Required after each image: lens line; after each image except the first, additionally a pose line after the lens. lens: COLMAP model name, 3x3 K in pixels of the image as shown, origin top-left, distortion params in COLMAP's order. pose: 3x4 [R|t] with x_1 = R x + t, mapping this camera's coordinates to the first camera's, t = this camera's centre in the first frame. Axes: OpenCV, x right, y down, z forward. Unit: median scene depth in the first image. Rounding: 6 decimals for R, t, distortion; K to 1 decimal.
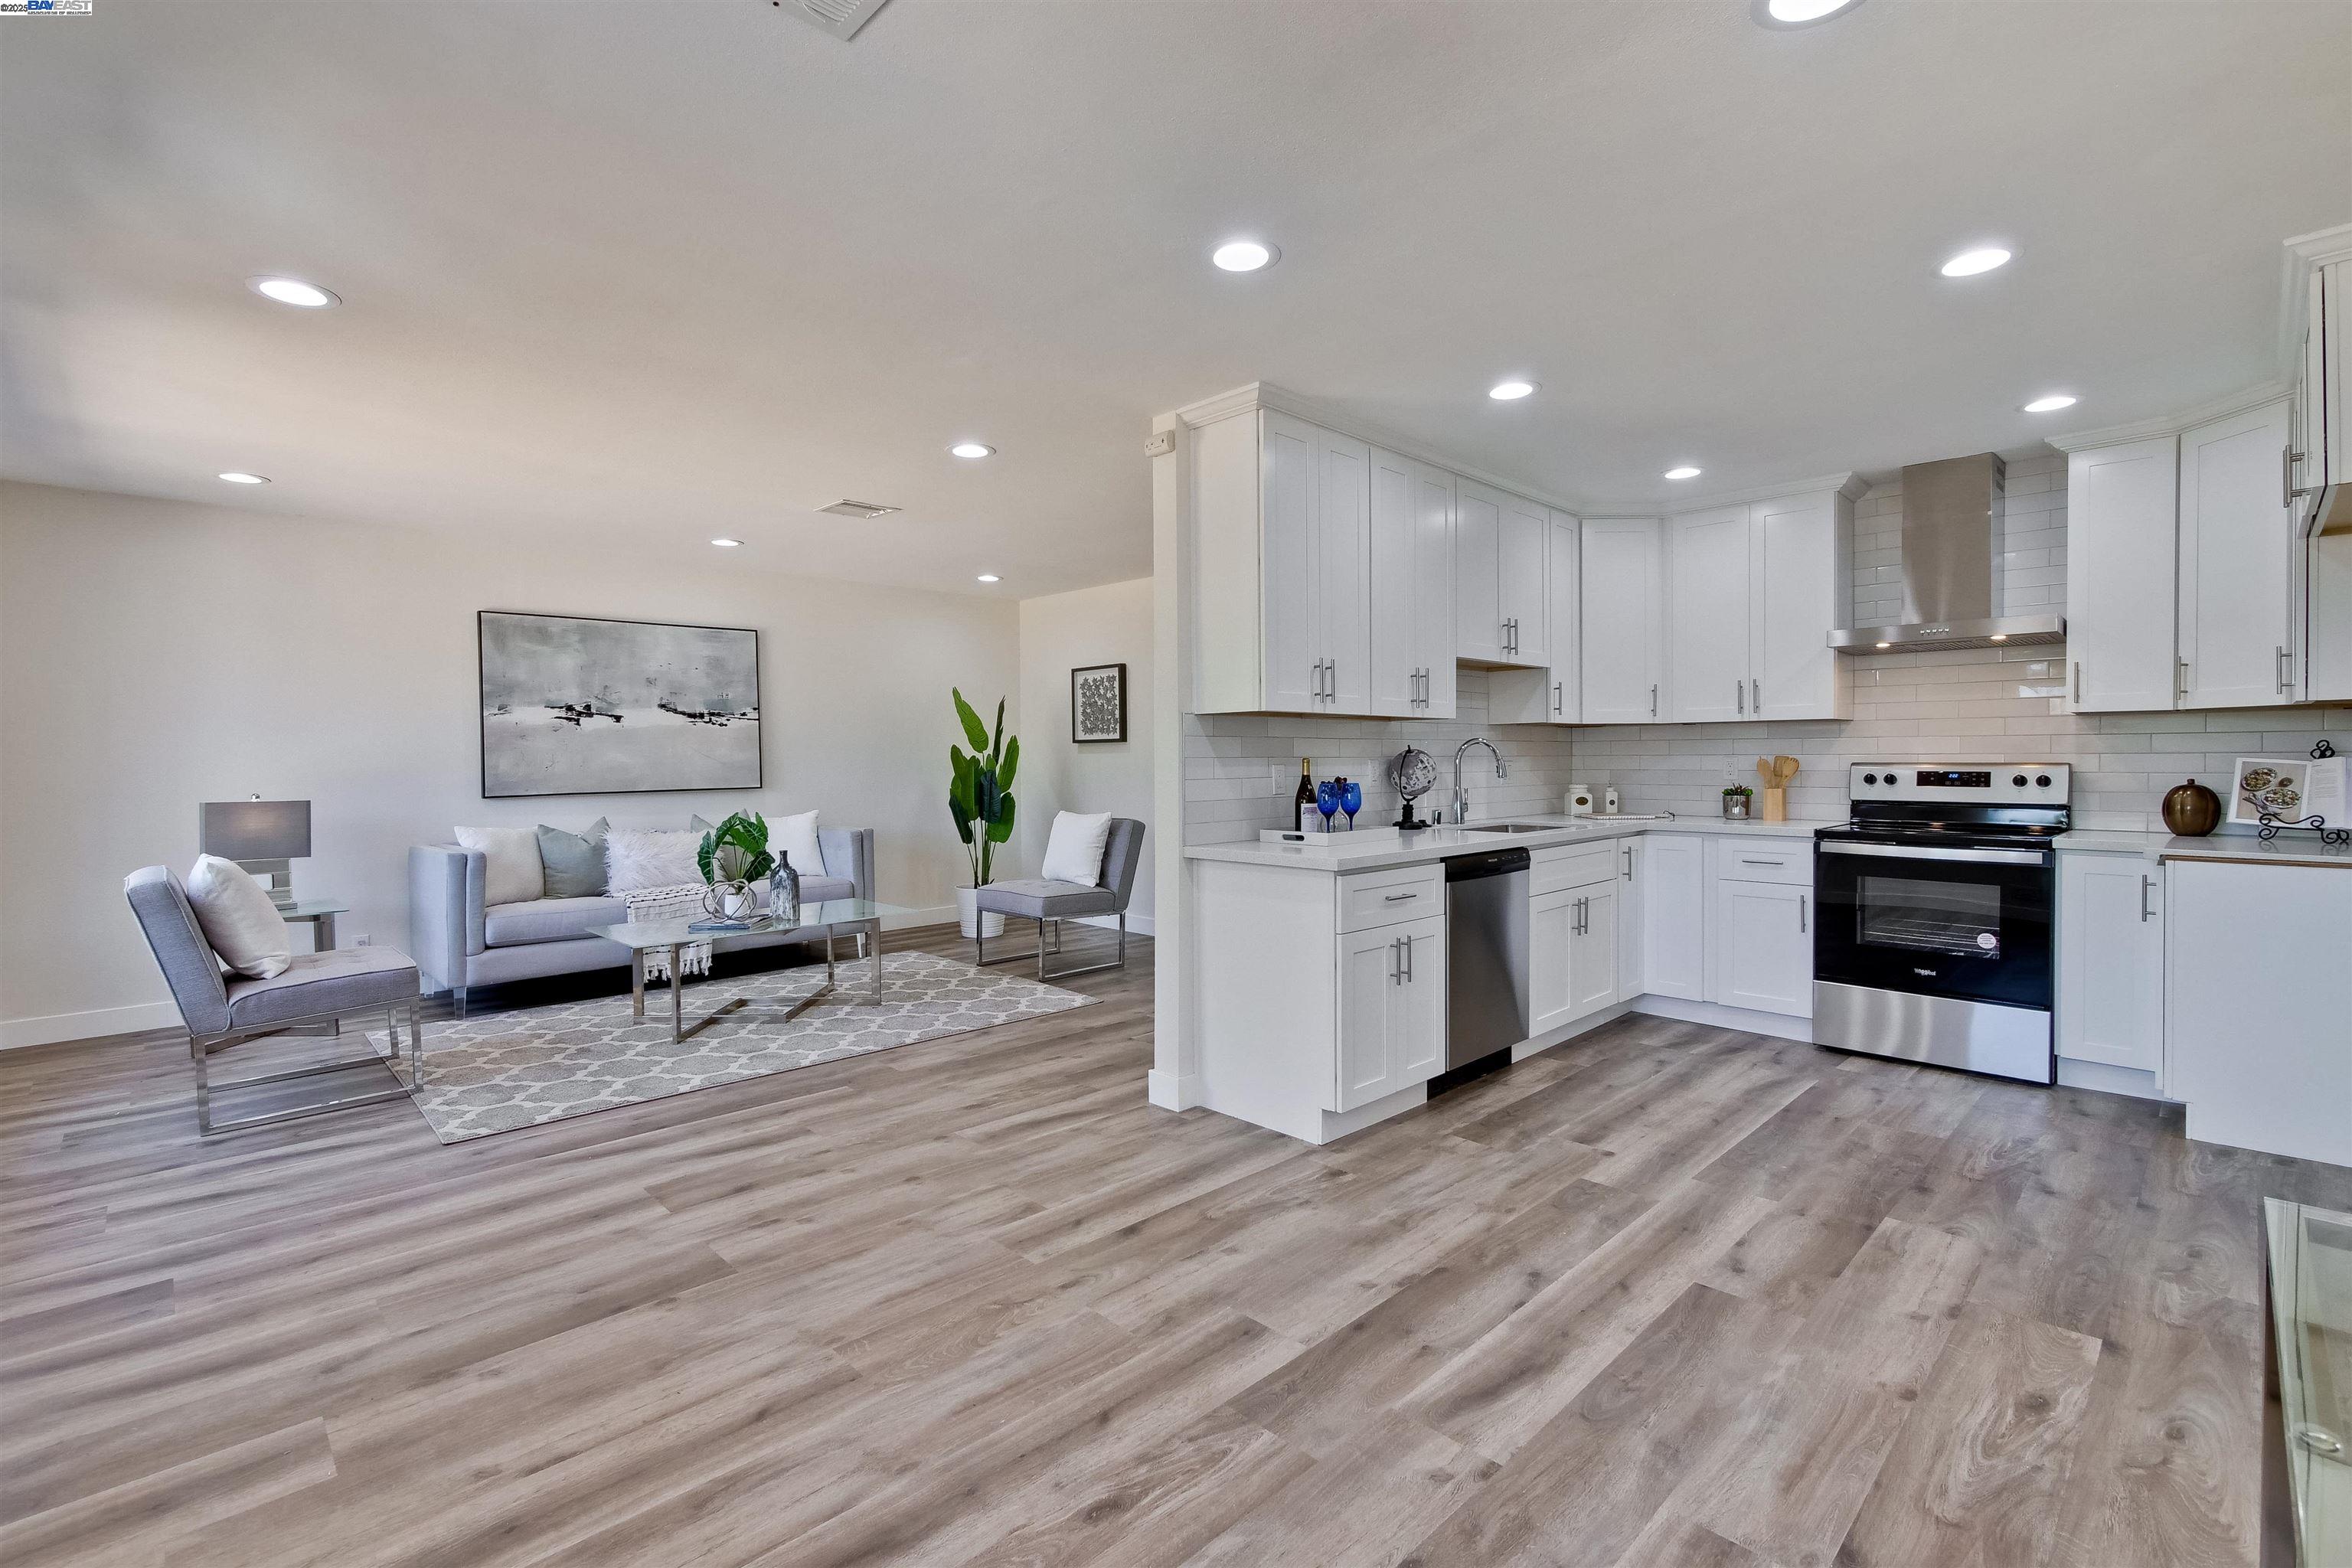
lens RADIAL K [[1060.4, 0, 1169.0], [0, 1060.4, 774.9], [0, 0, 1]] dist [-0.000882, 0.000331]
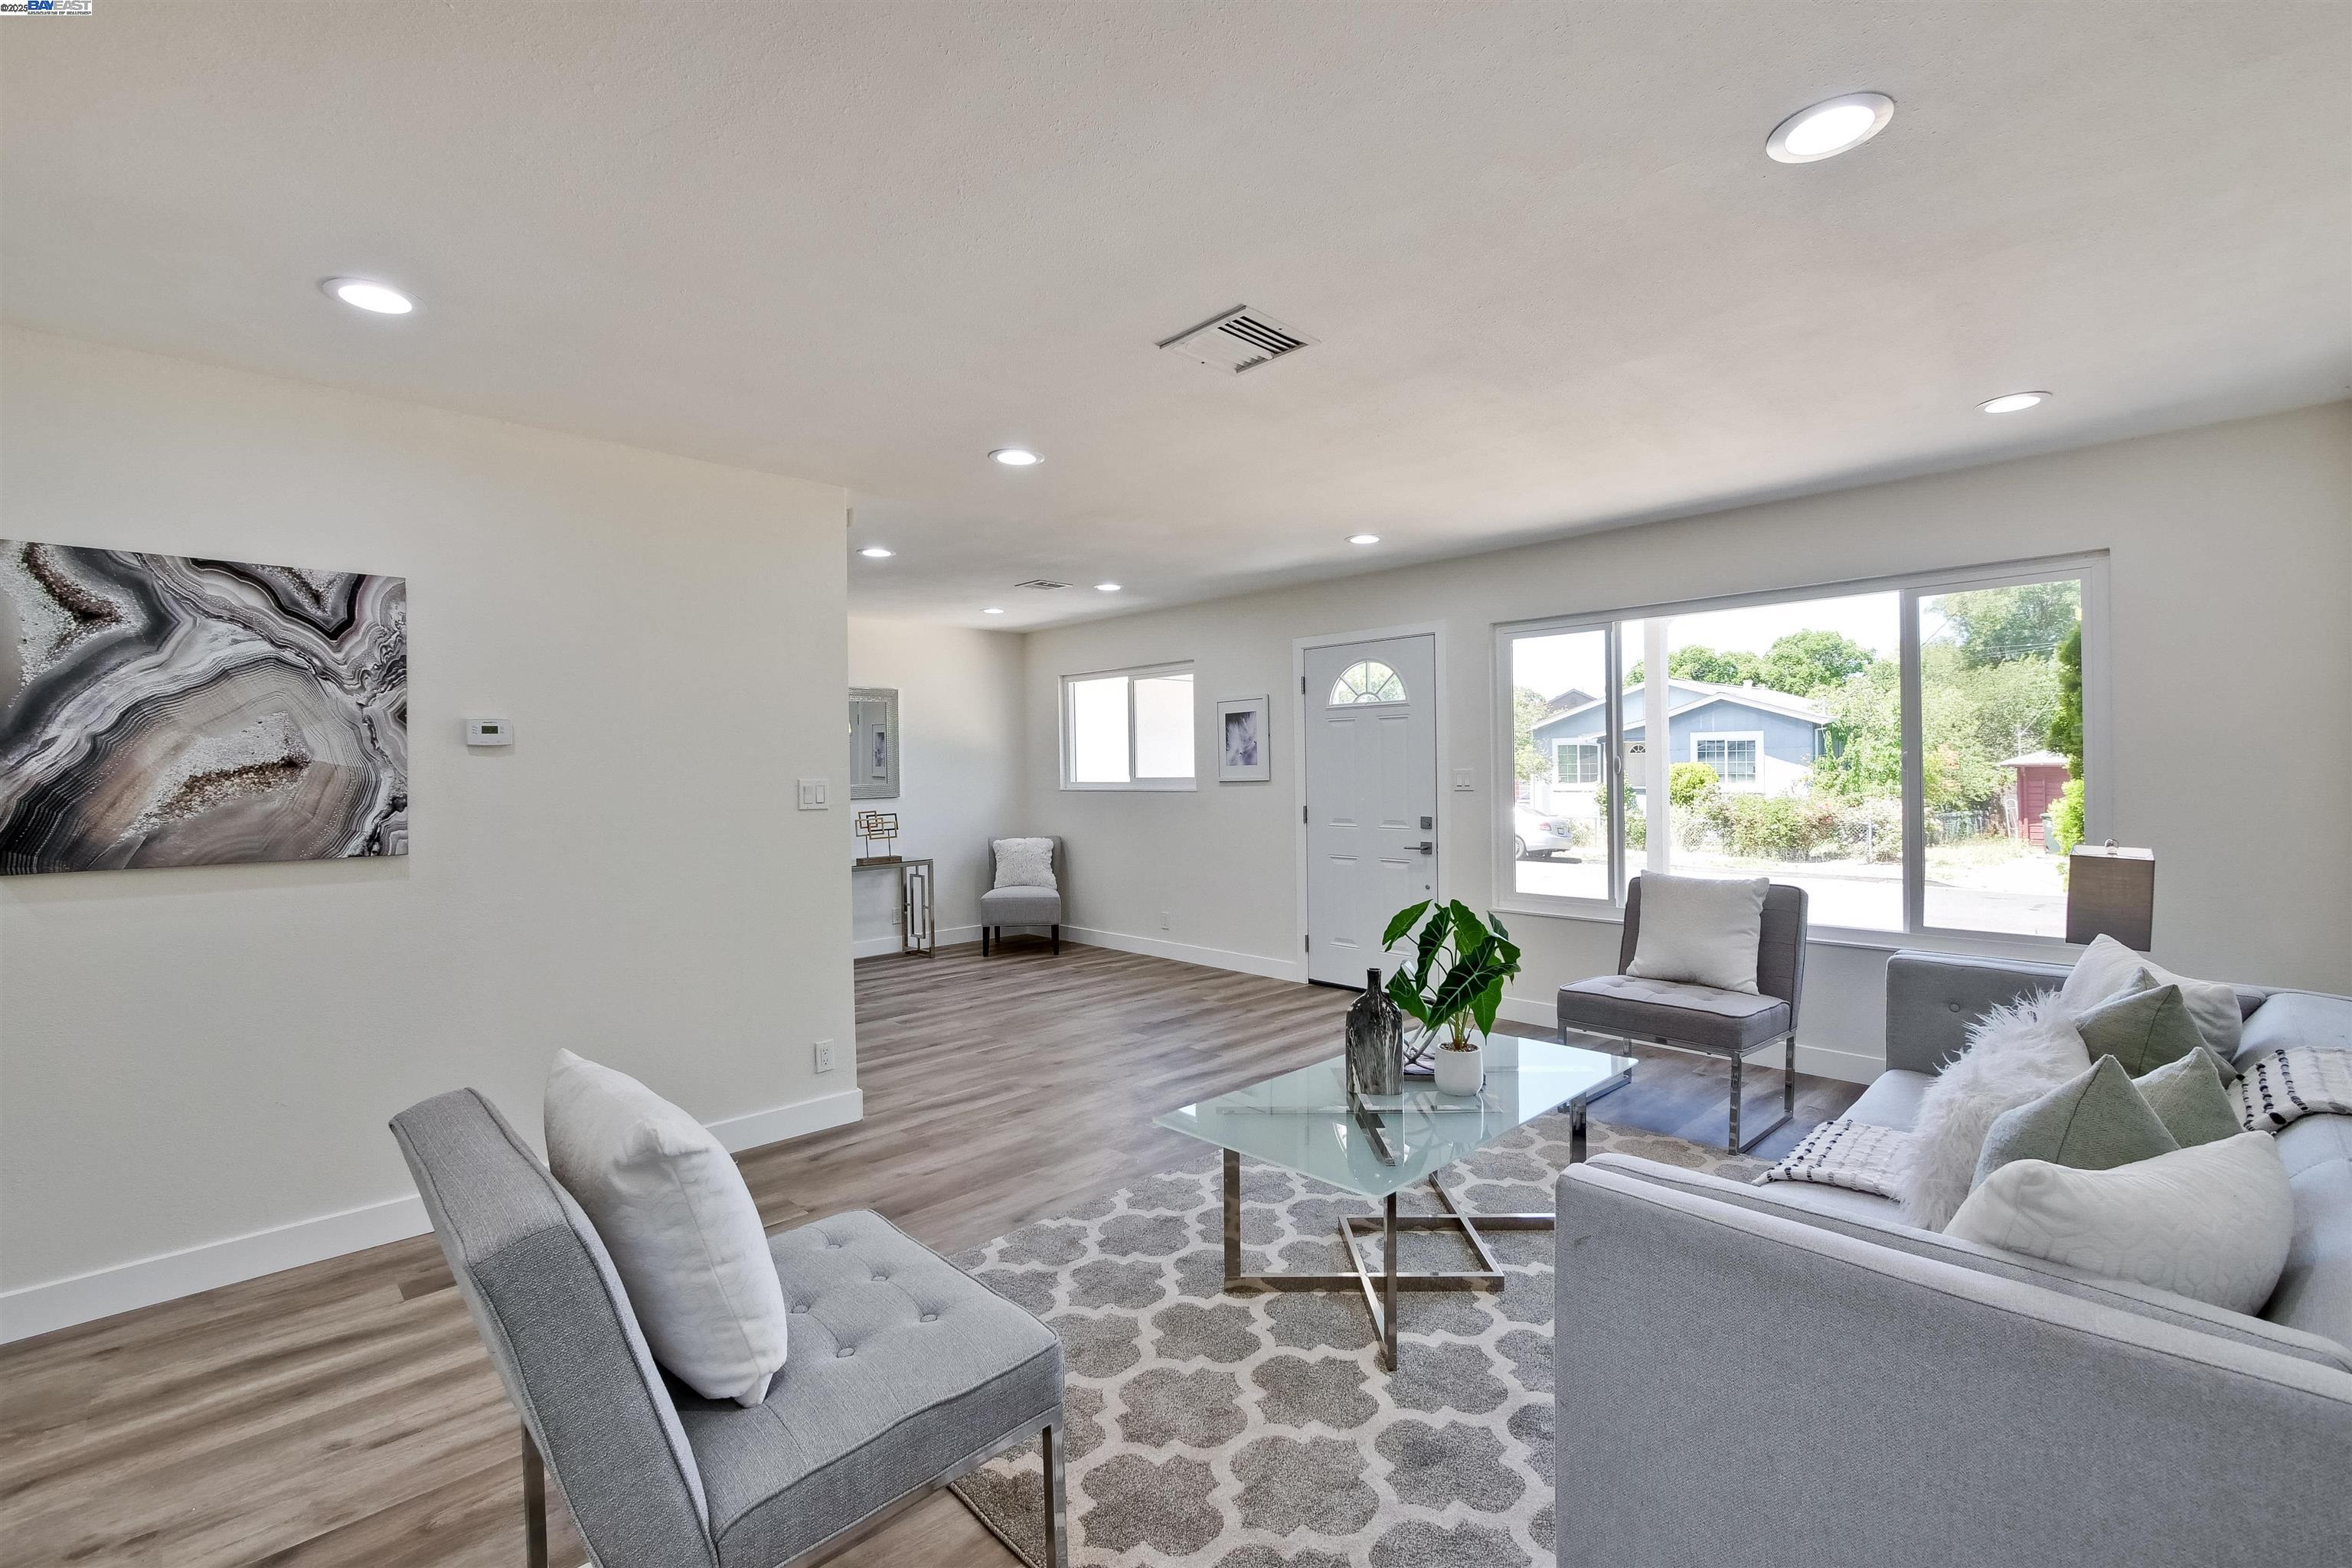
lens RADIAL K [[1006.4, 0, 1174.0], [0, 1006.4, 771.2], [0, 0, 1]] dist [-0.008031, 0.002367]
pose [[-0.999800, 0.019782, 0.002766, -0.318598], [0.019833, 0.999602, 0.020046, -0.056842], [-0.002368, 0.020097, -0.999795, 1.852961]]
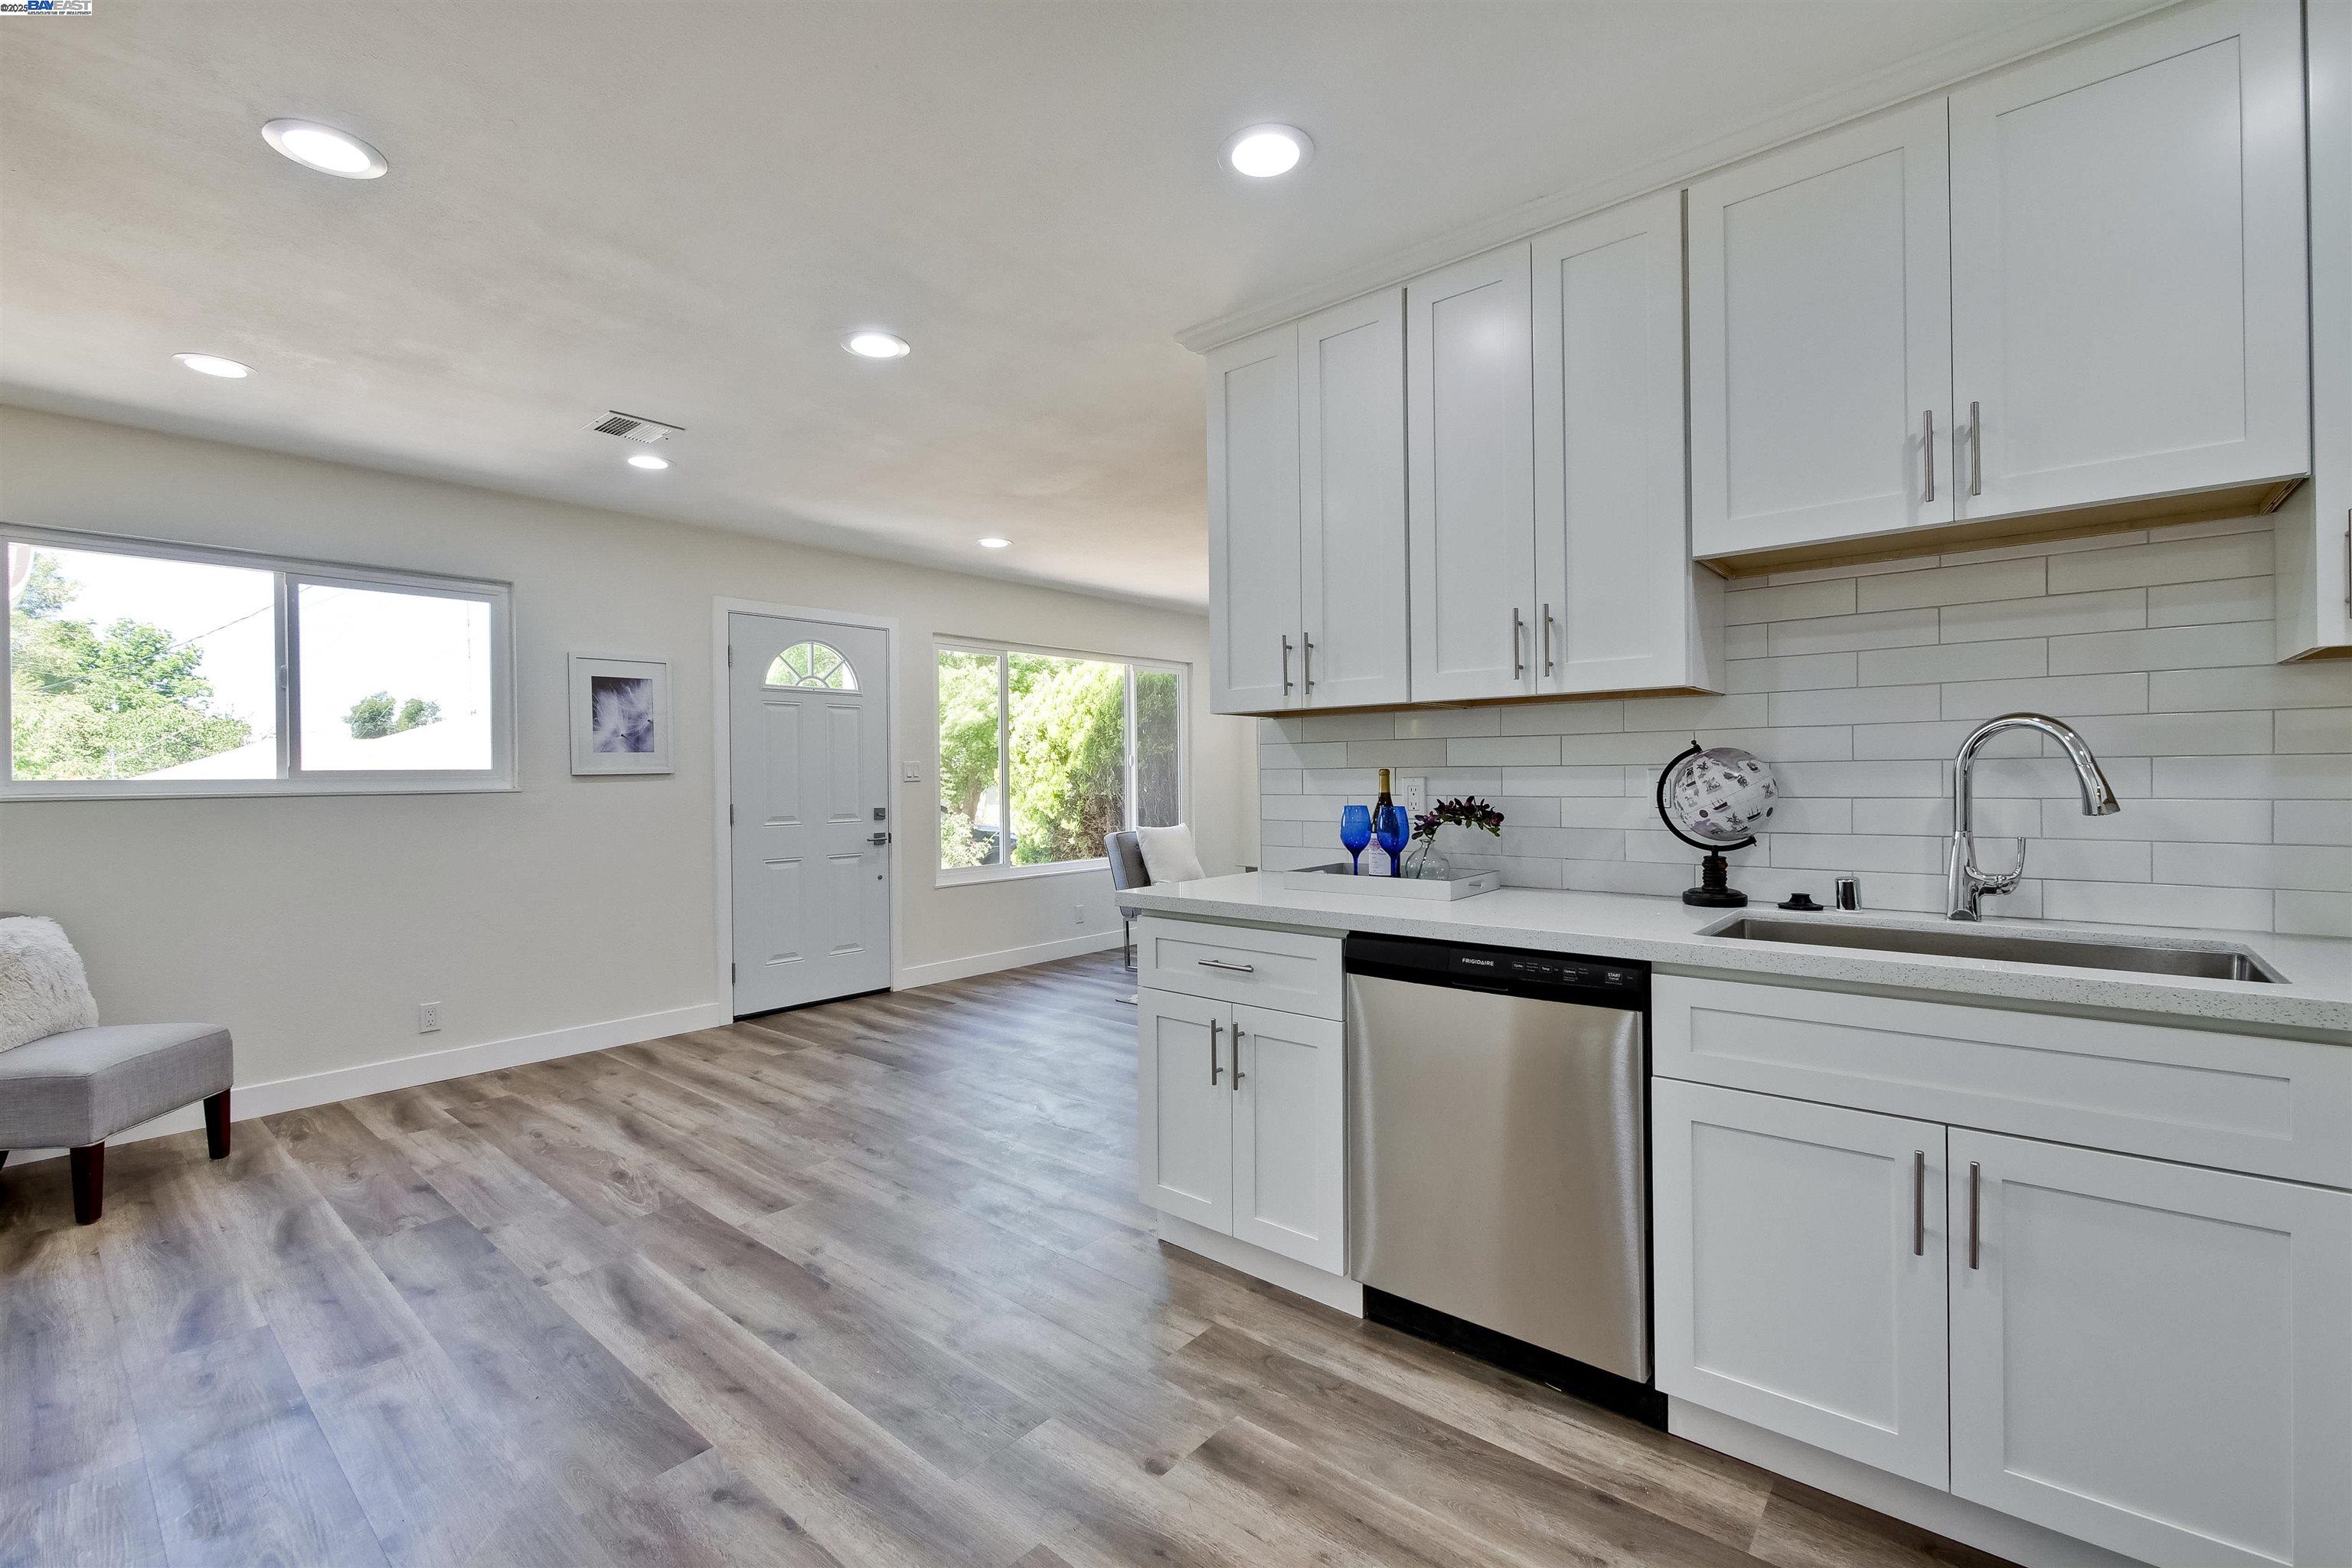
lens RADIAL K [[1006.4, 0, 1142.2], [0, 1006.4, 772.8], [0, 0, 1]] dist [-0.008031, 0.002367]
pose [[0.075530, 0.002009, -0.997141, 0.748971], [-0.004790, 0.999987, 0.001652, -0.013320], [0.997132, 0.004652, 0.075539, 0.748702]]
